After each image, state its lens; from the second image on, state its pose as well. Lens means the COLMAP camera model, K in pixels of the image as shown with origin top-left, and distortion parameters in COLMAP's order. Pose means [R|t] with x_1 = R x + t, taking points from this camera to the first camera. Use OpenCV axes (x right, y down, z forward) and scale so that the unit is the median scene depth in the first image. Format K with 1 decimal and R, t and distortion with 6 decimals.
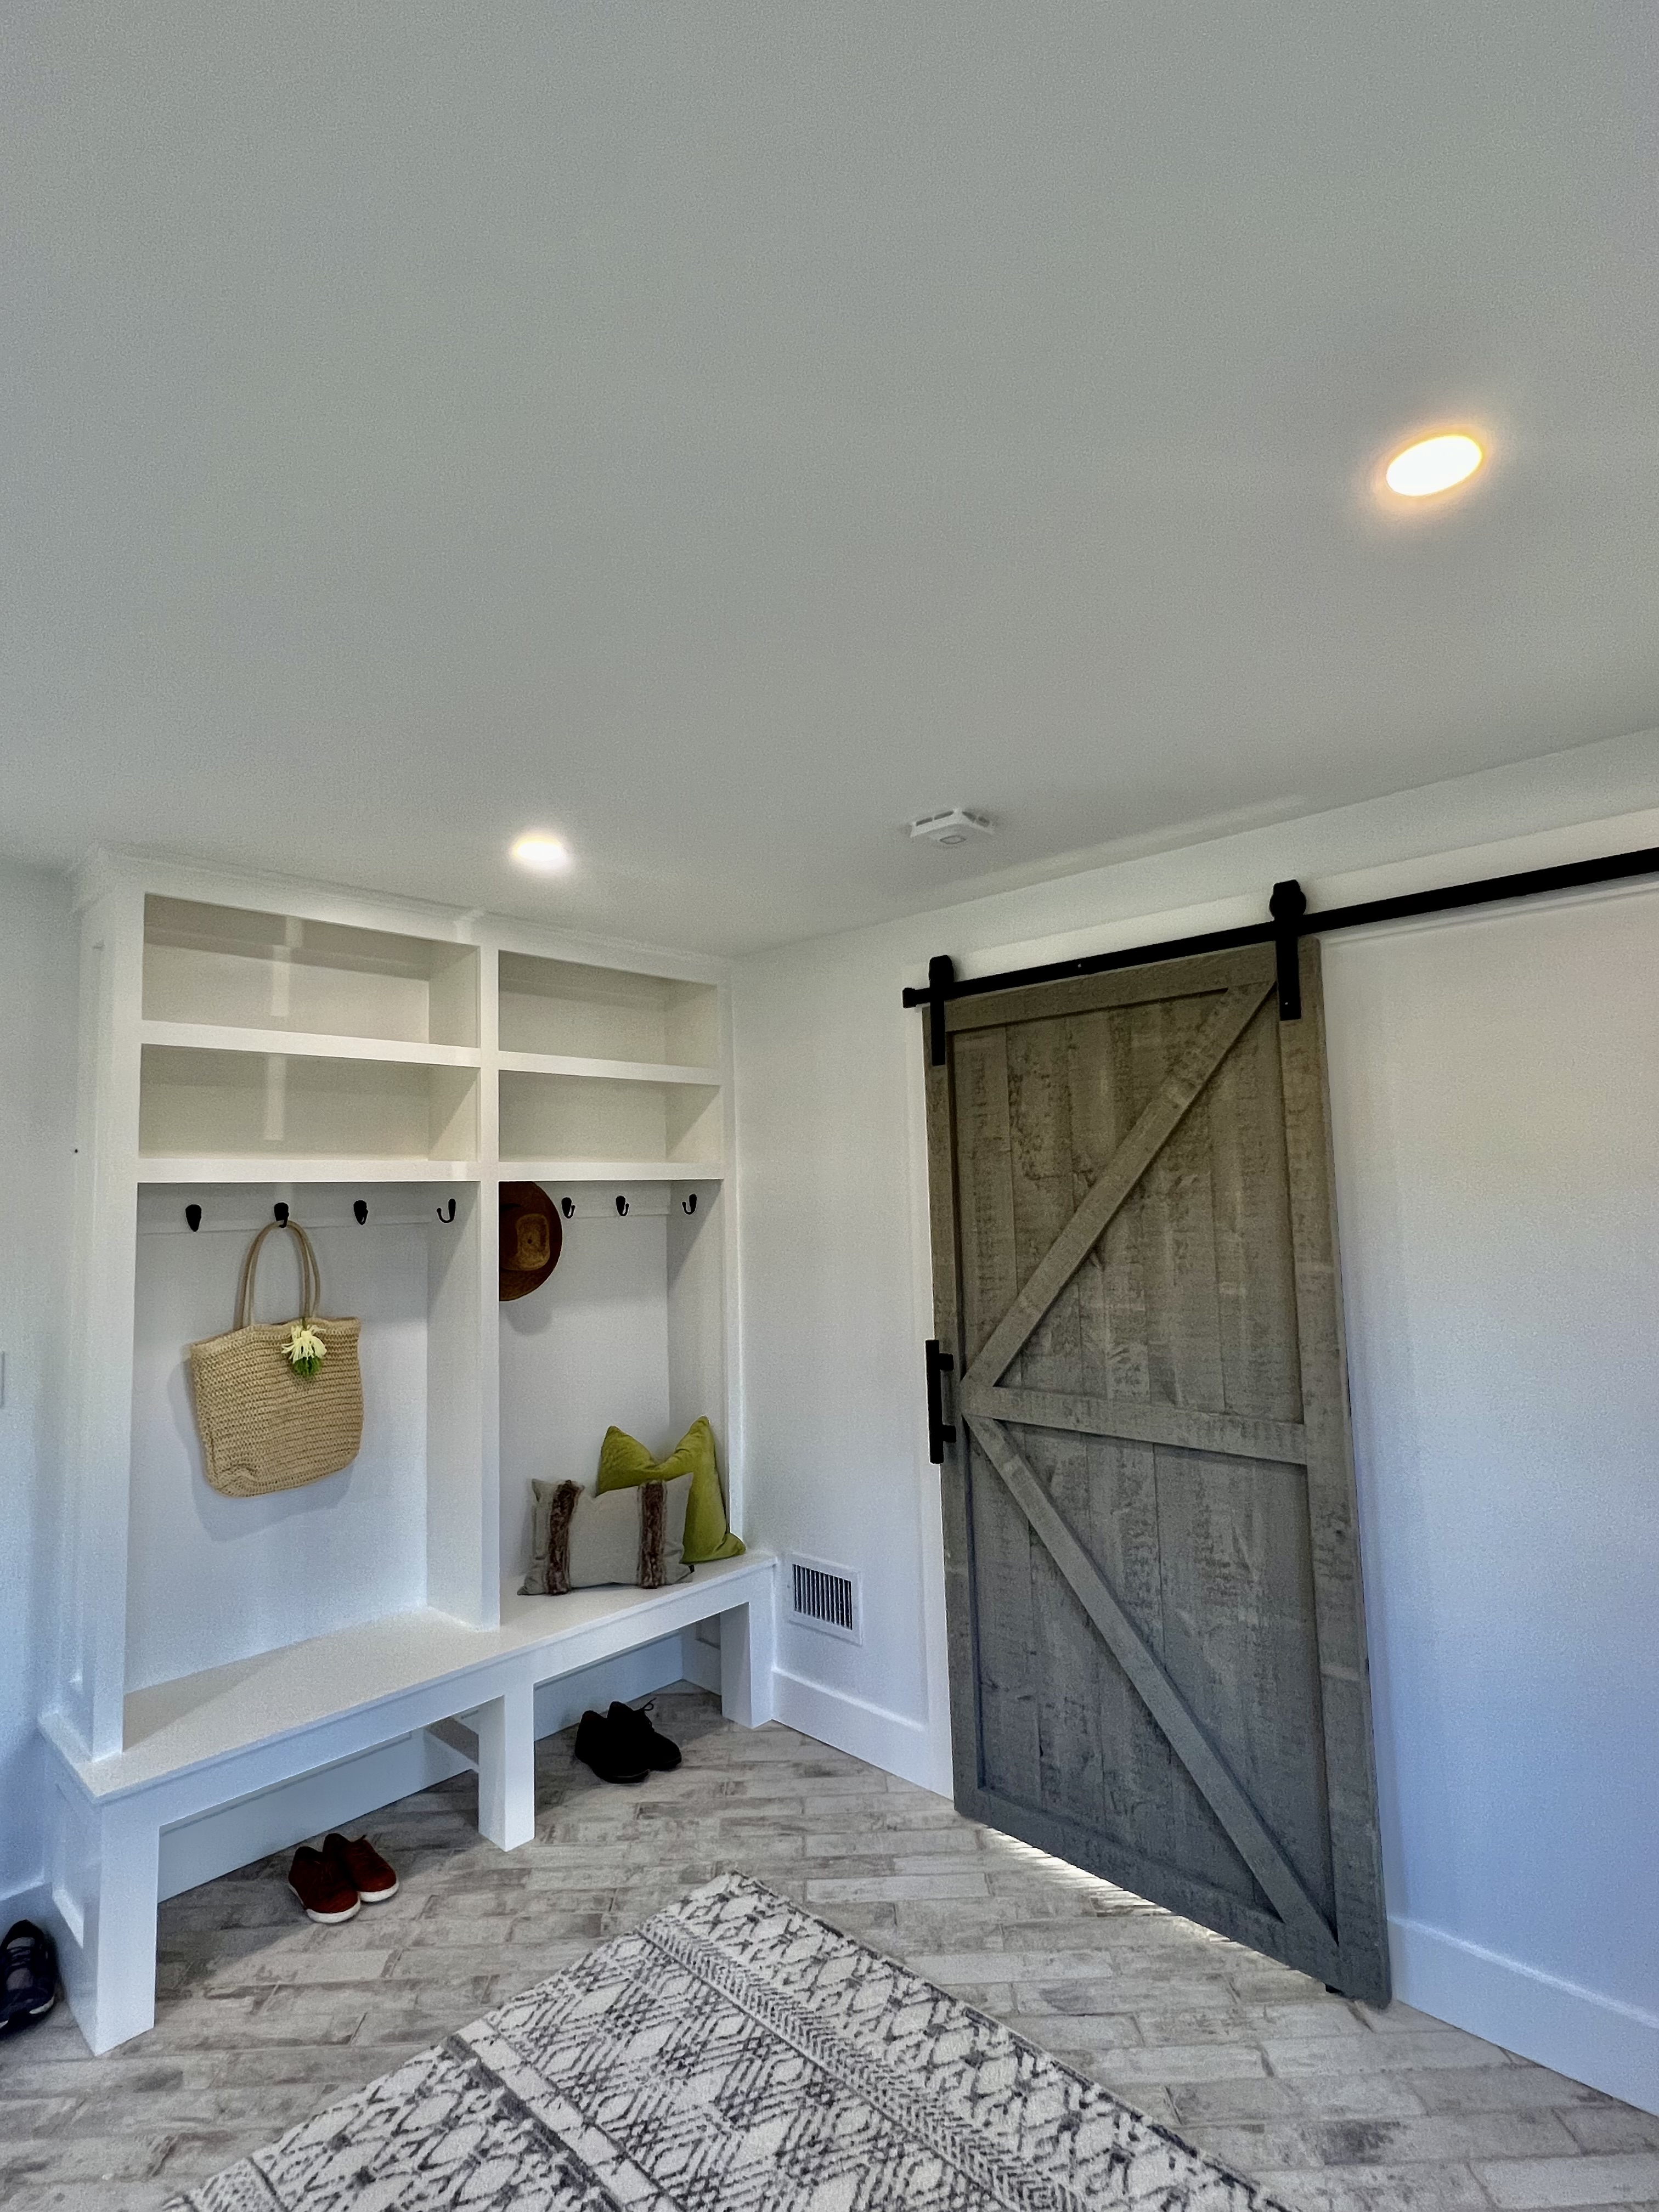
lens RADIAL K [[1105.8, 0, 829.5], [0, 1105.8, 1106.0], [0, 0, 1]] dist [0.004101, 0.000035]
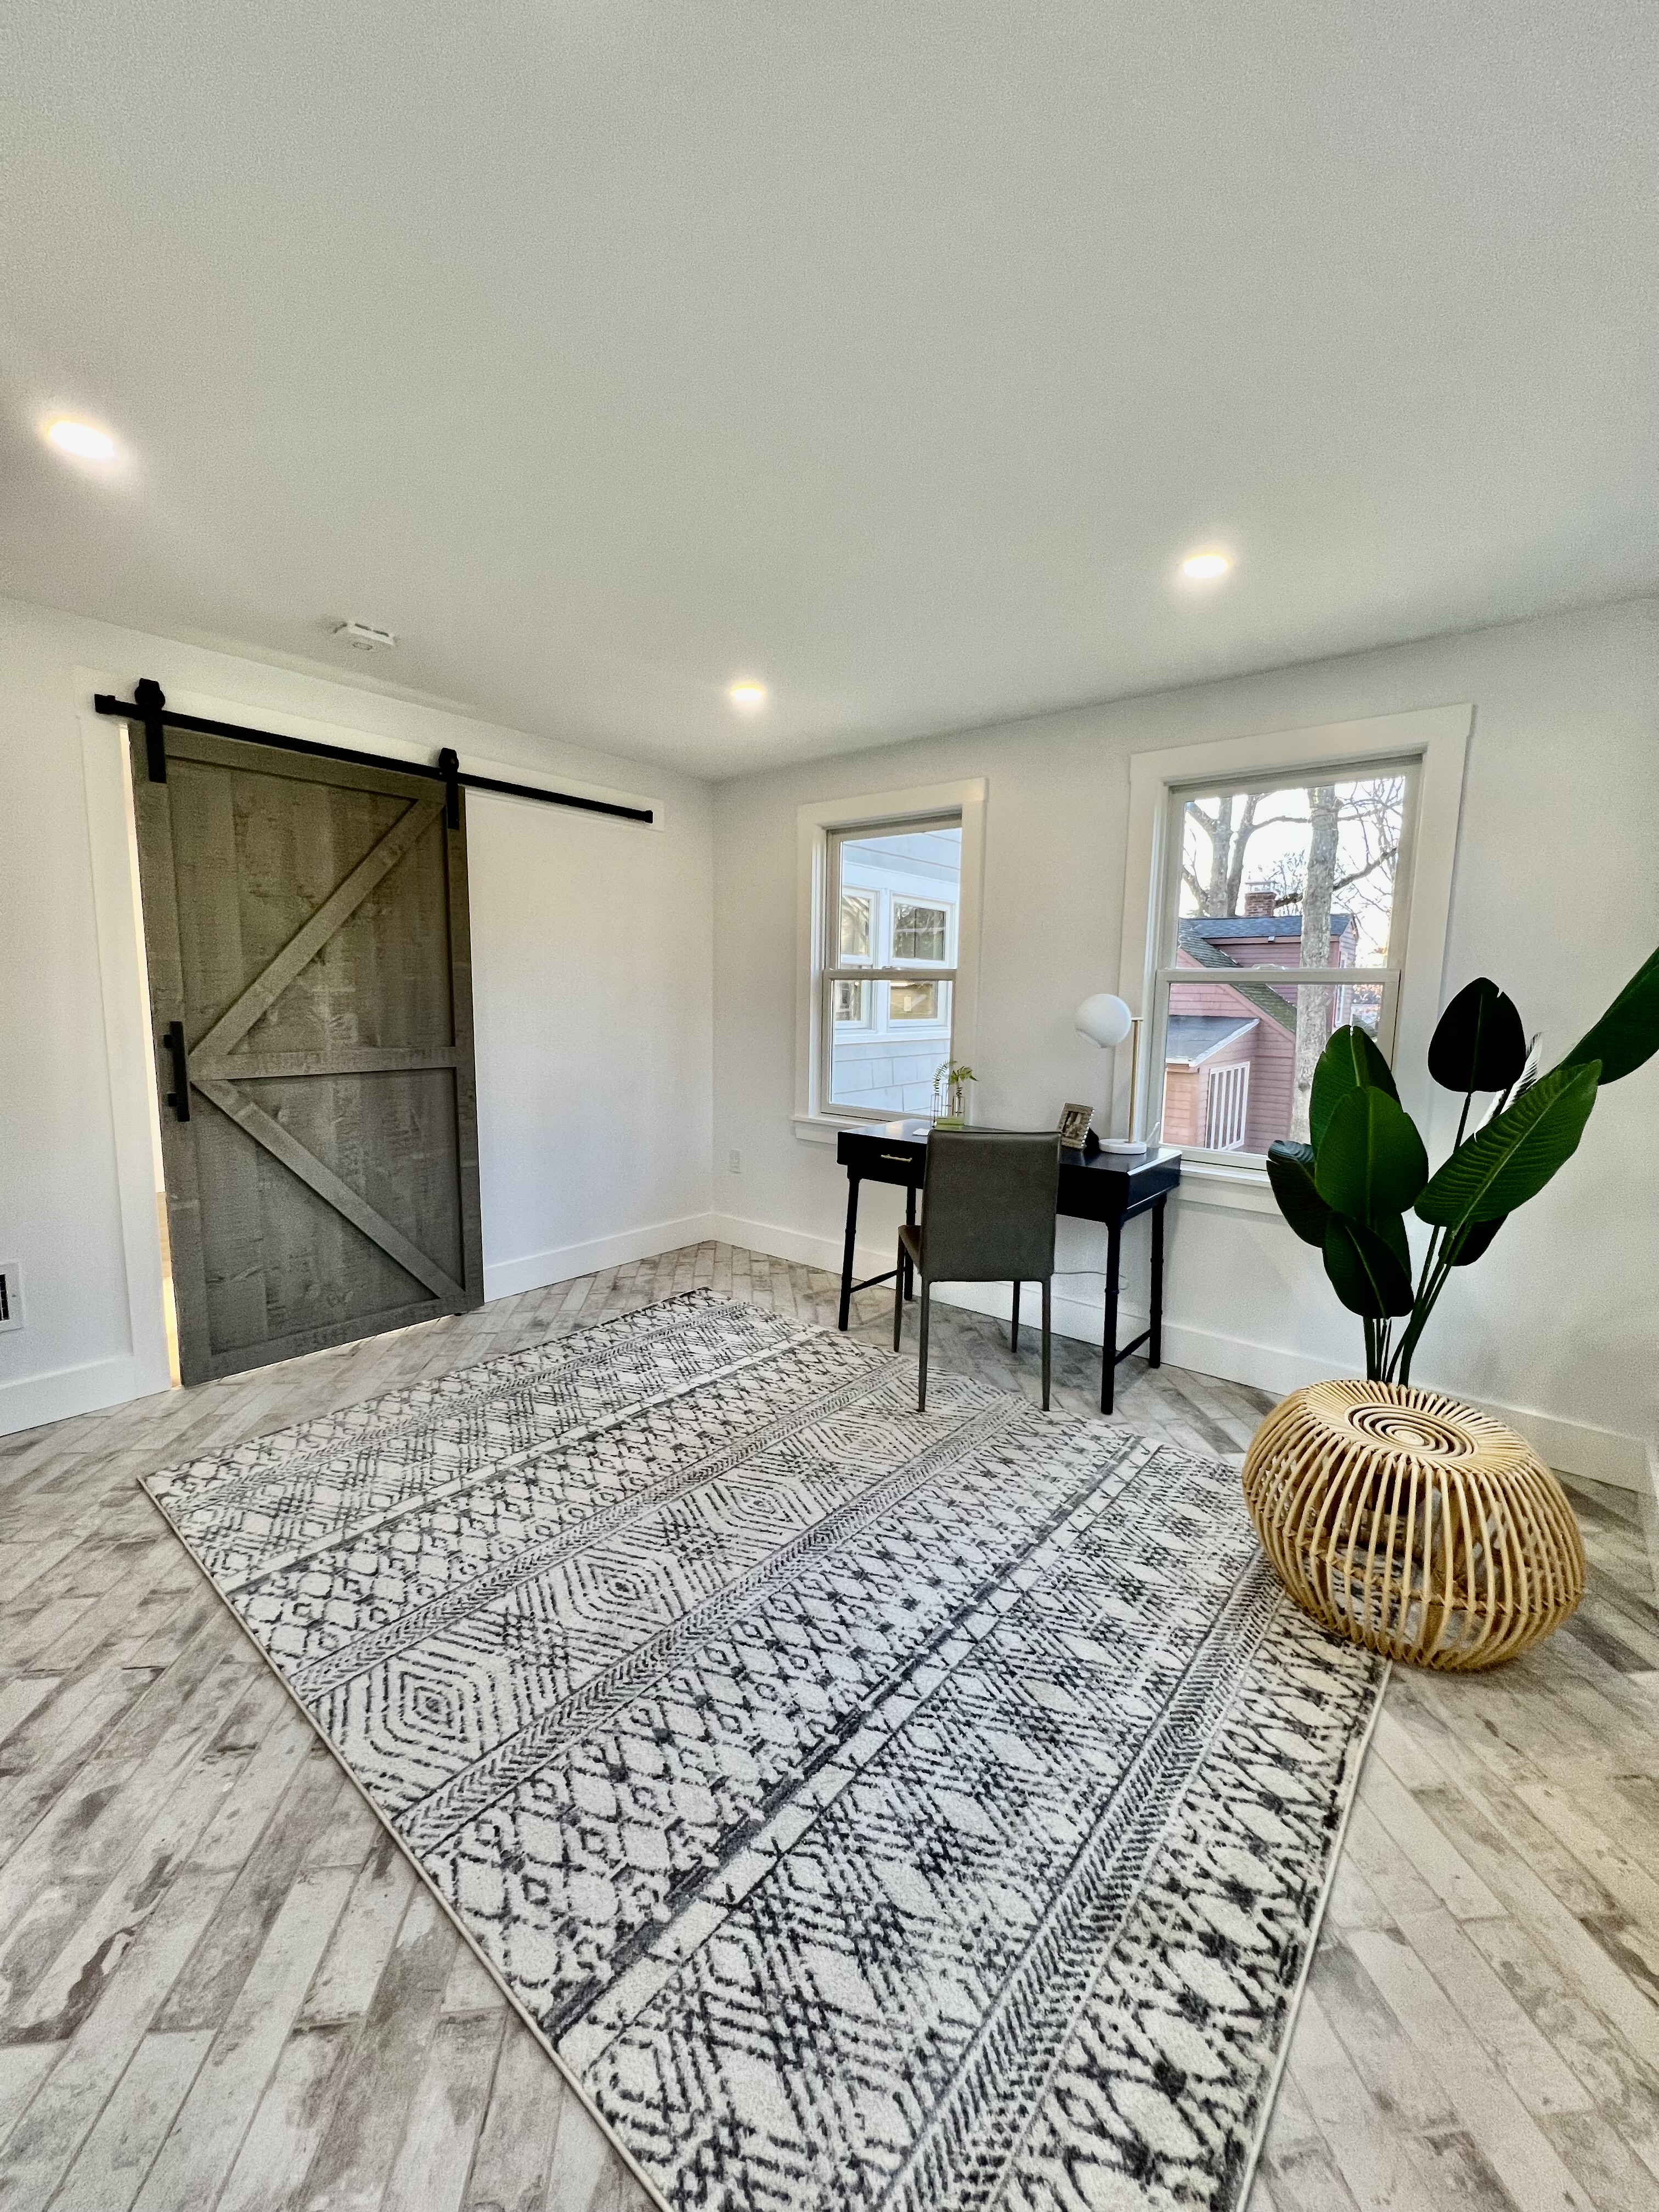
lens RADIAL K [[878.0, 0, 829.5], [0, 878.0, 1106.0], [0, 0, 1]] dist [-0.000776, -0.000065]
pose [[-0.073018, -0.103460, 0.991950, -1.016665], [-0.095738, 0.990739, 0.096286, 0.160978], [-0.992725, -0.087937, -0.082246, 0.416382]]
